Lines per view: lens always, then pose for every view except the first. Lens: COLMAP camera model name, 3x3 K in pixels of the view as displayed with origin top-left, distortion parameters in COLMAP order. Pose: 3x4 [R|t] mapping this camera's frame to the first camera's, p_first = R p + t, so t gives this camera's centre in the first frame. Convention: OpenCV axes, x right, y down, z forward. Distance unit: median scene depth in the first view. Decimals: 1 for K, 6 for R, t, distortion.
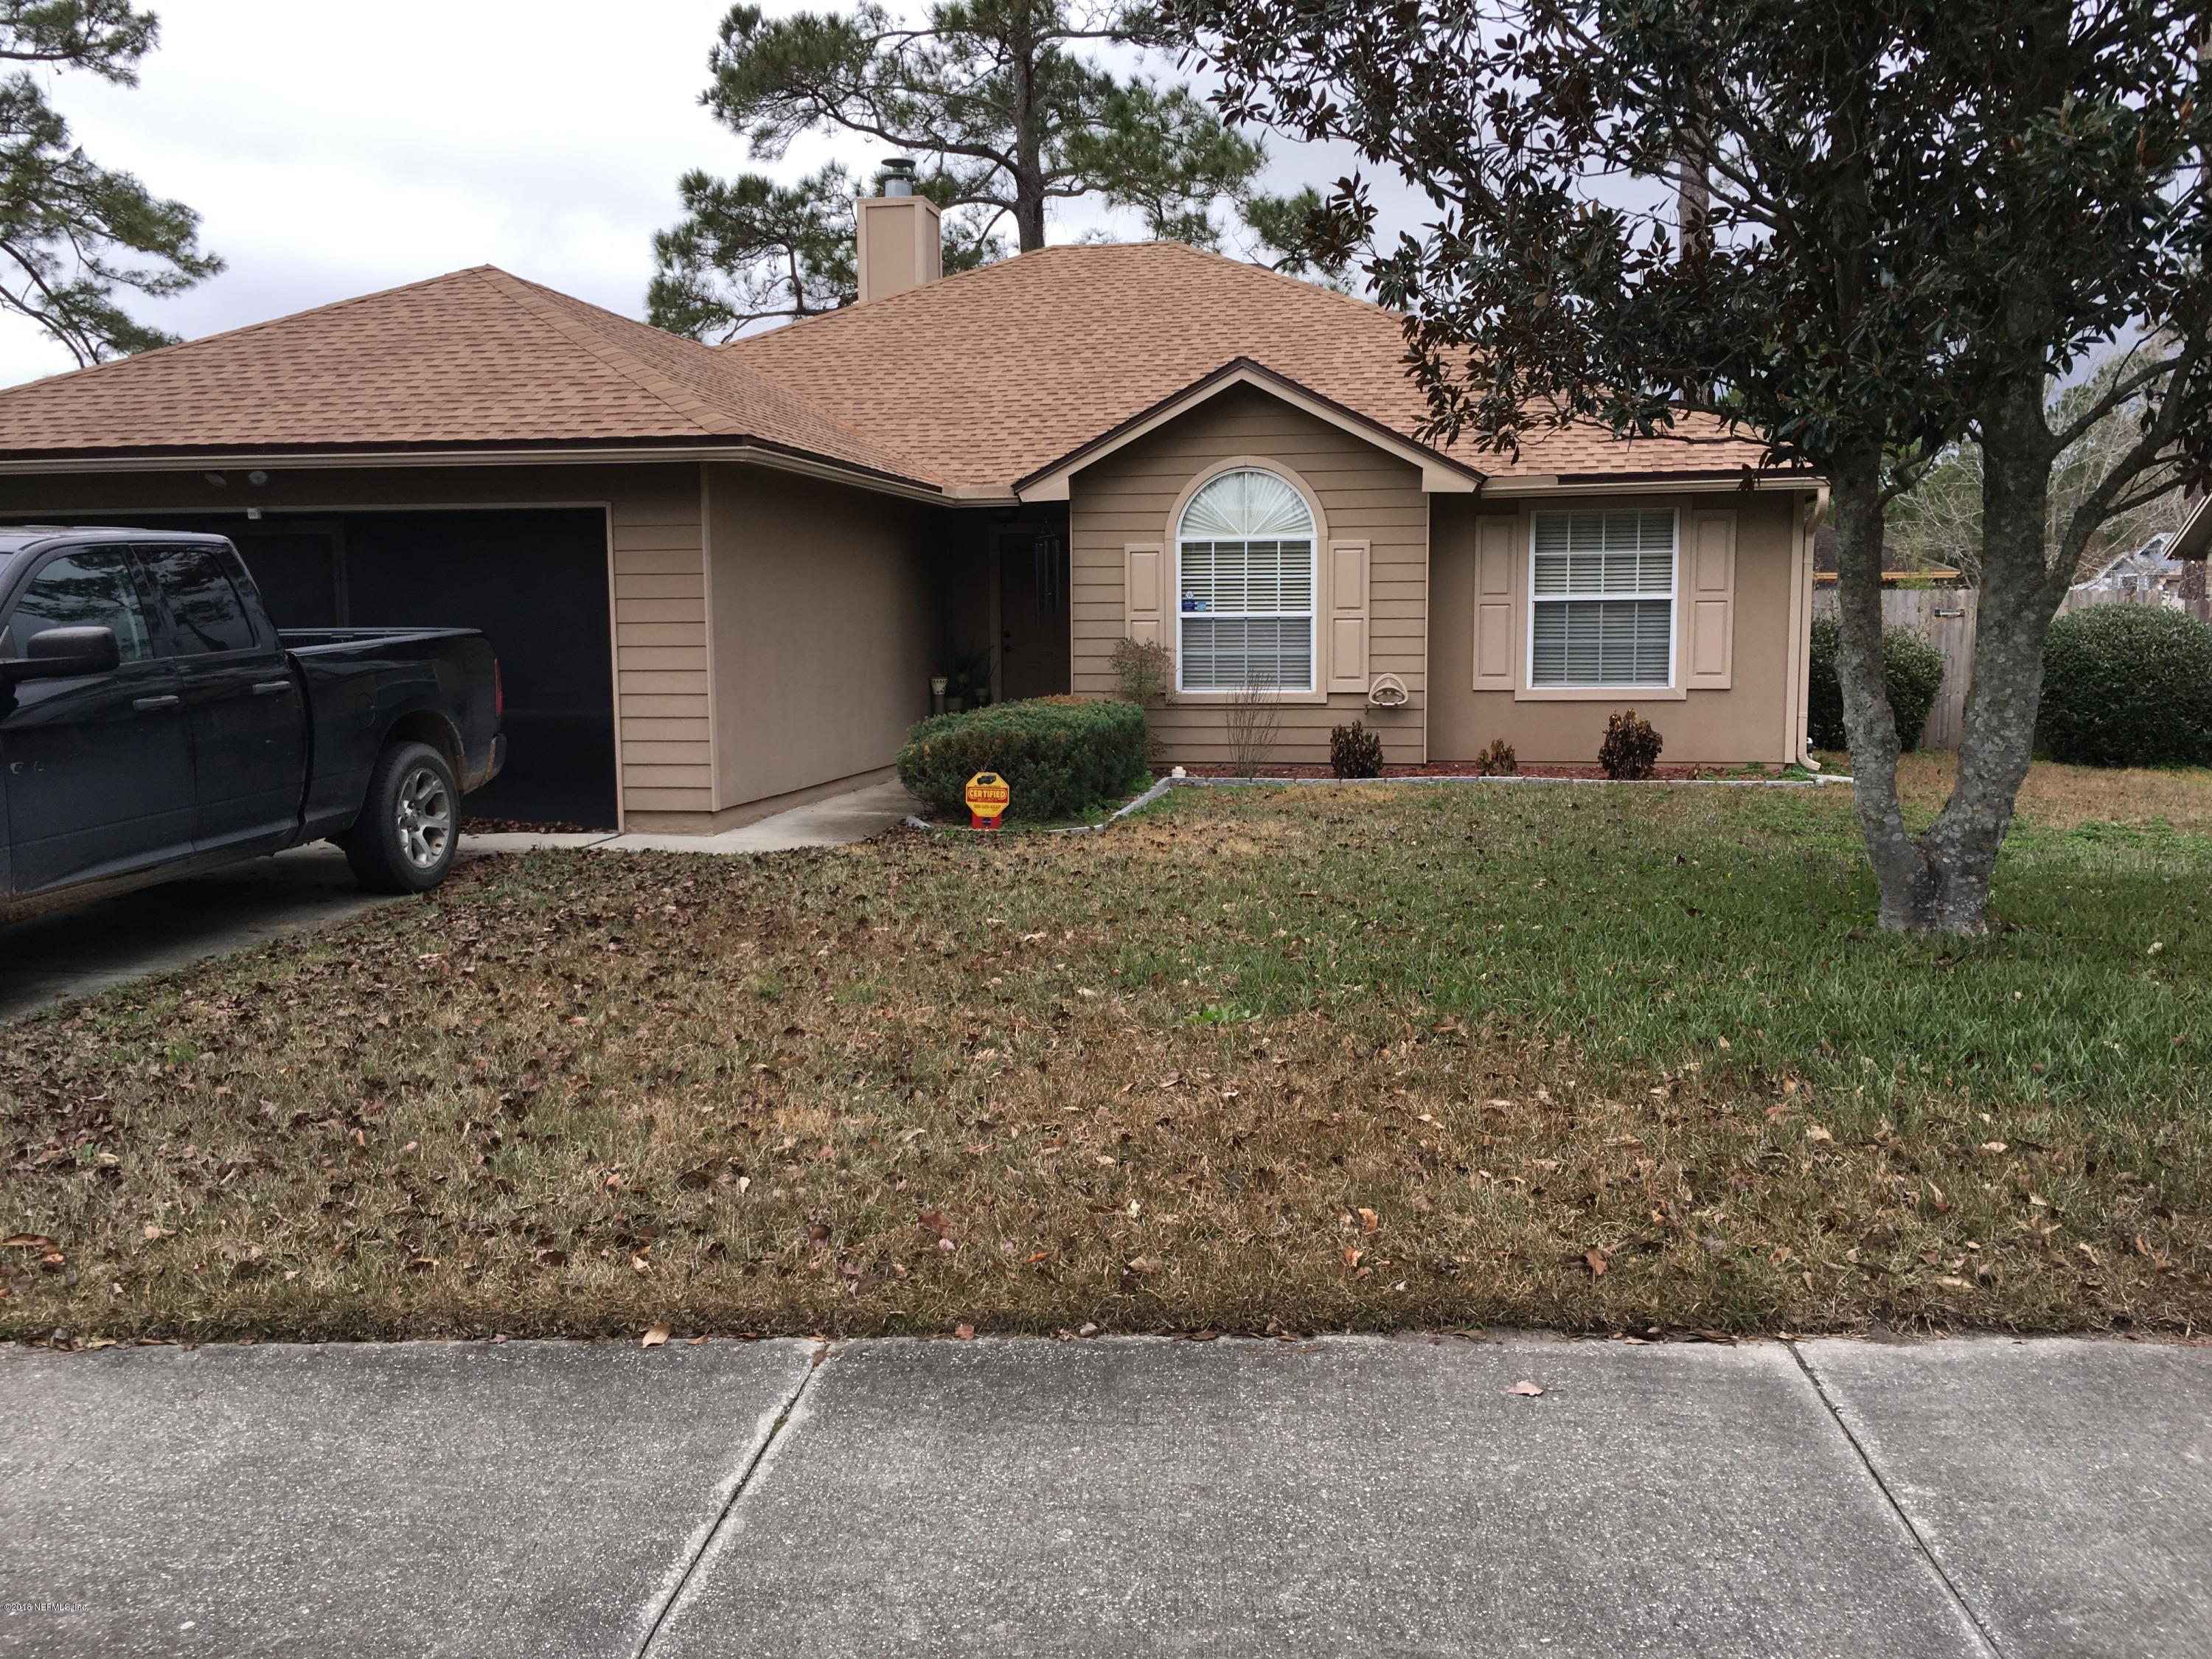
lens RADIAL K [[1879.5, 0, 1107.8], [0, 1879.5, 833.6], [0, 0, 1]] dist [0.068853, -0.086383]
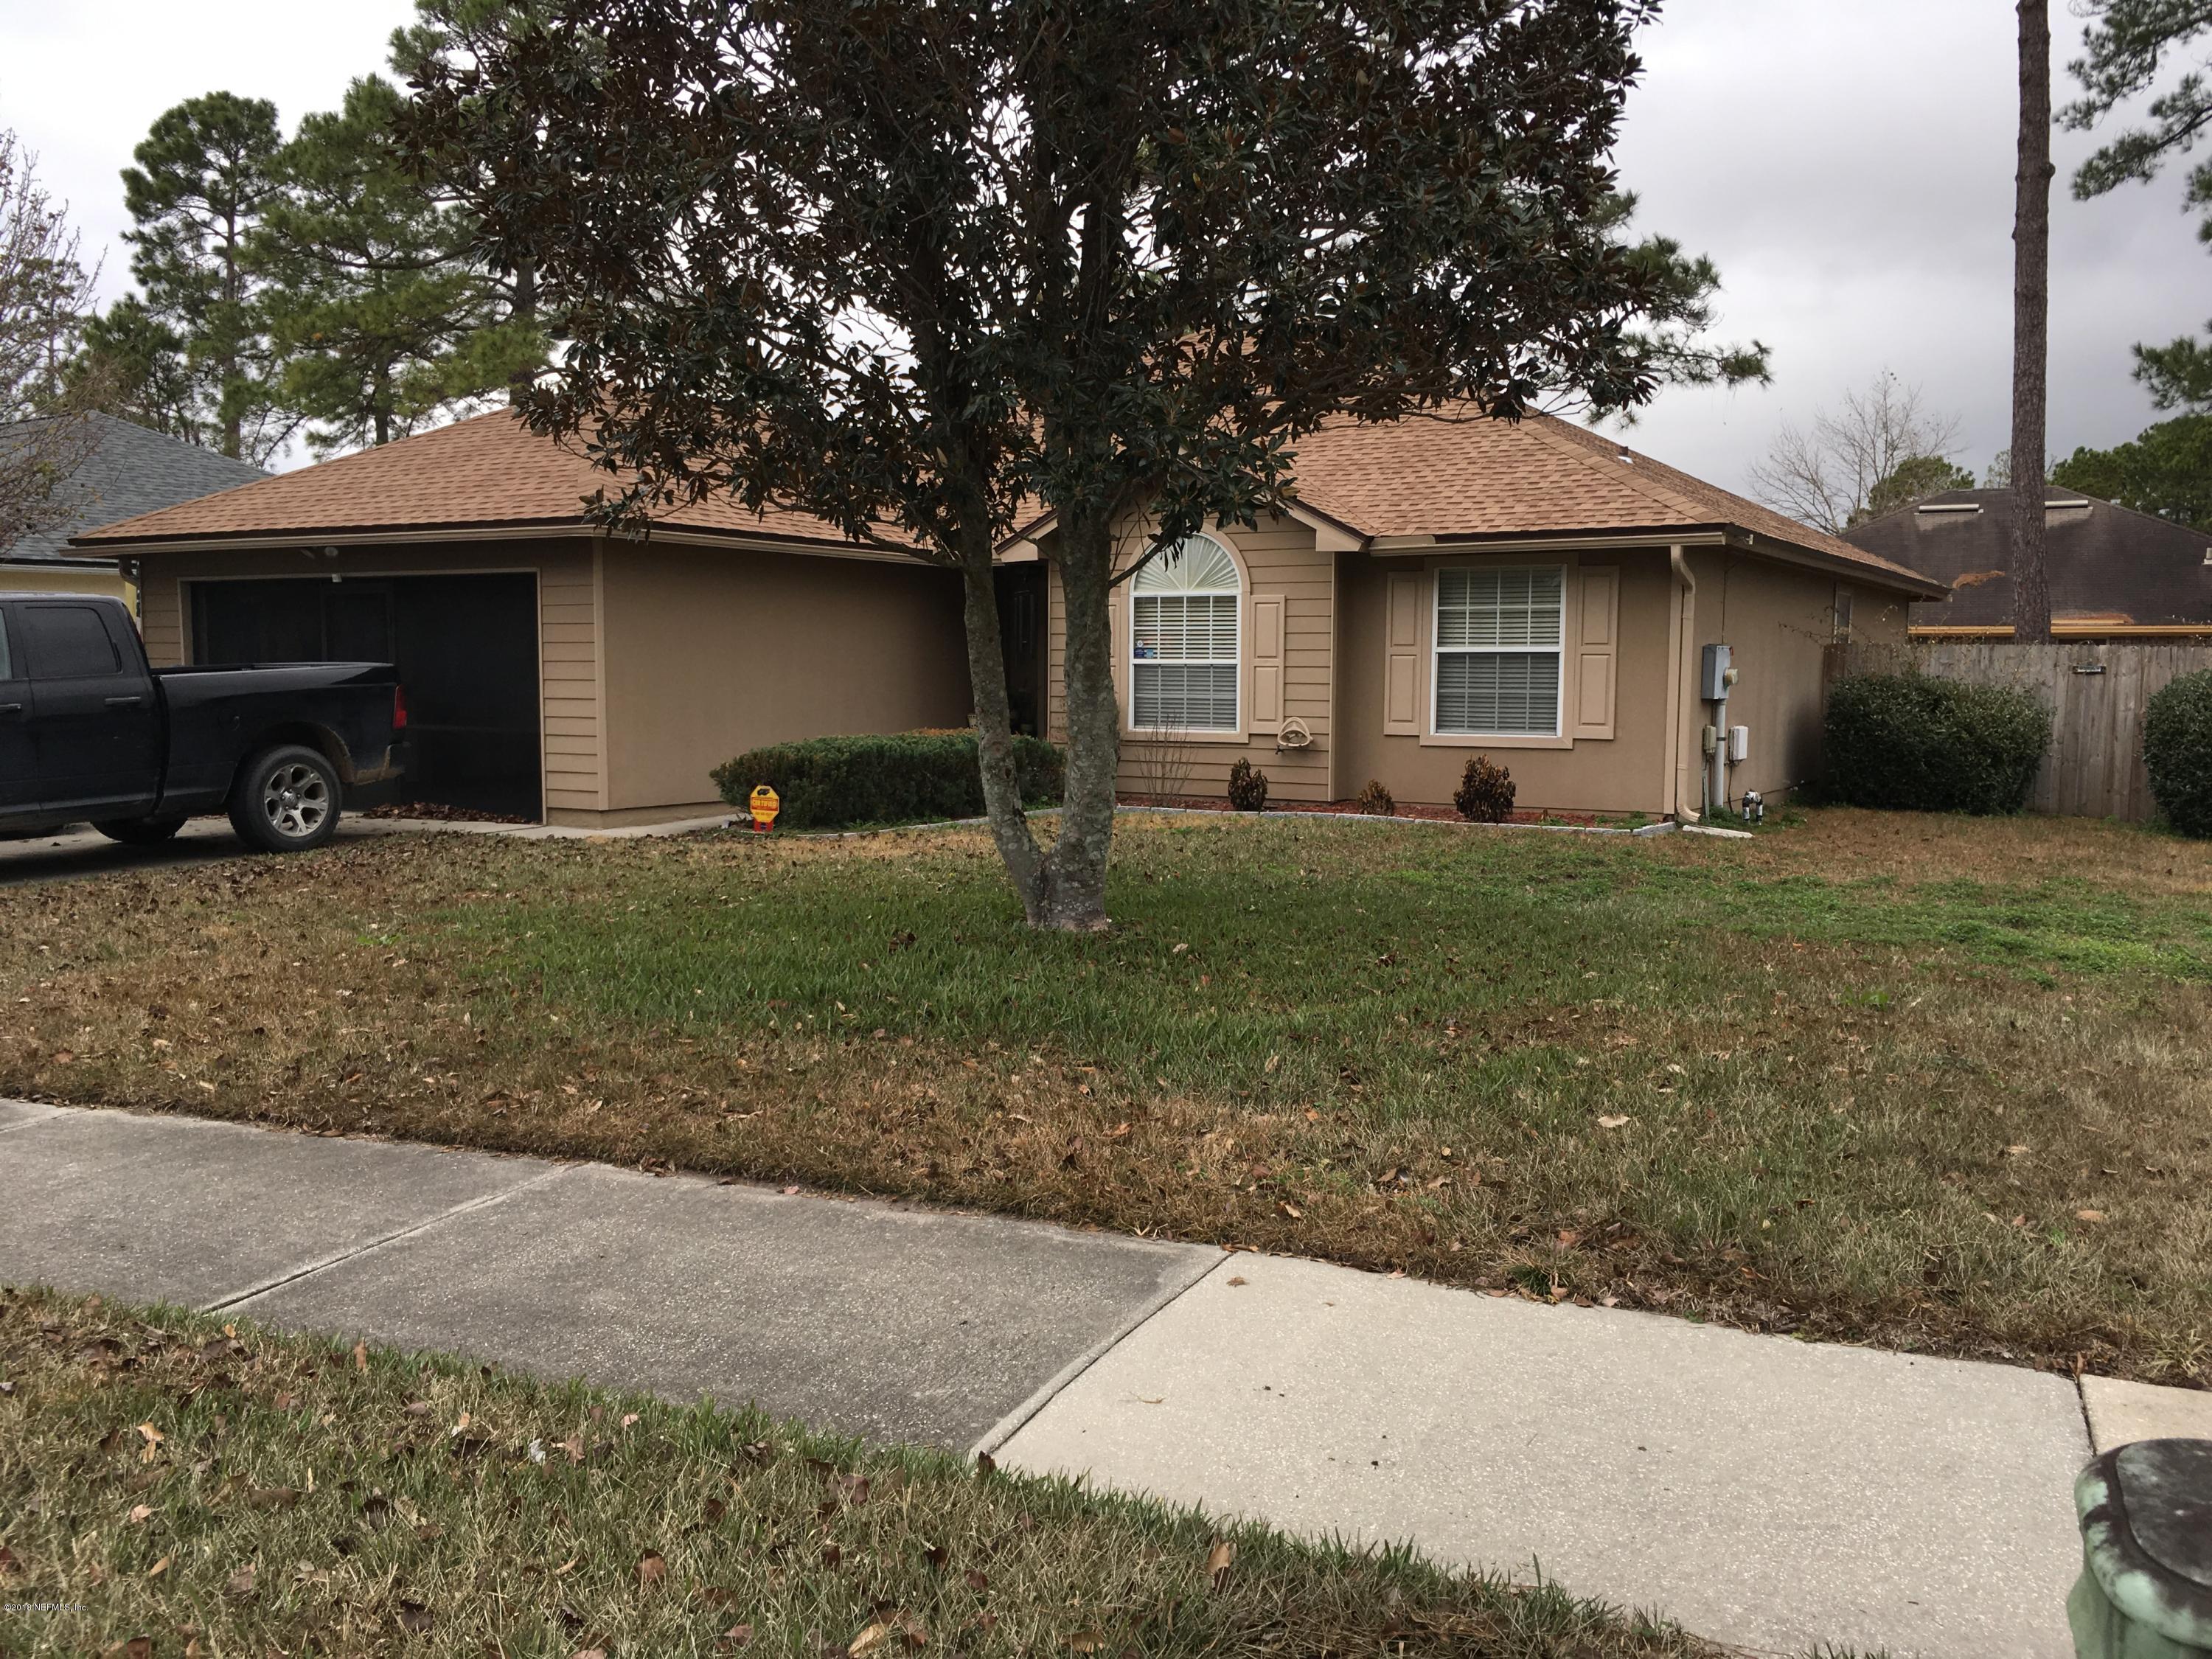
lens RADIAL K [[1879.5, 0, 1107.8], [0, 1879.5, 822.6], [0, 0, 1]] dist [0.068853, -0.086383]
pose [[0.937051, 0.040888, -0.346789, 0.429646], [-0.051265, 0.998469, -0.020798, 0.003979], [0.345408, 0.037267, 0.937712, -0.054607]]
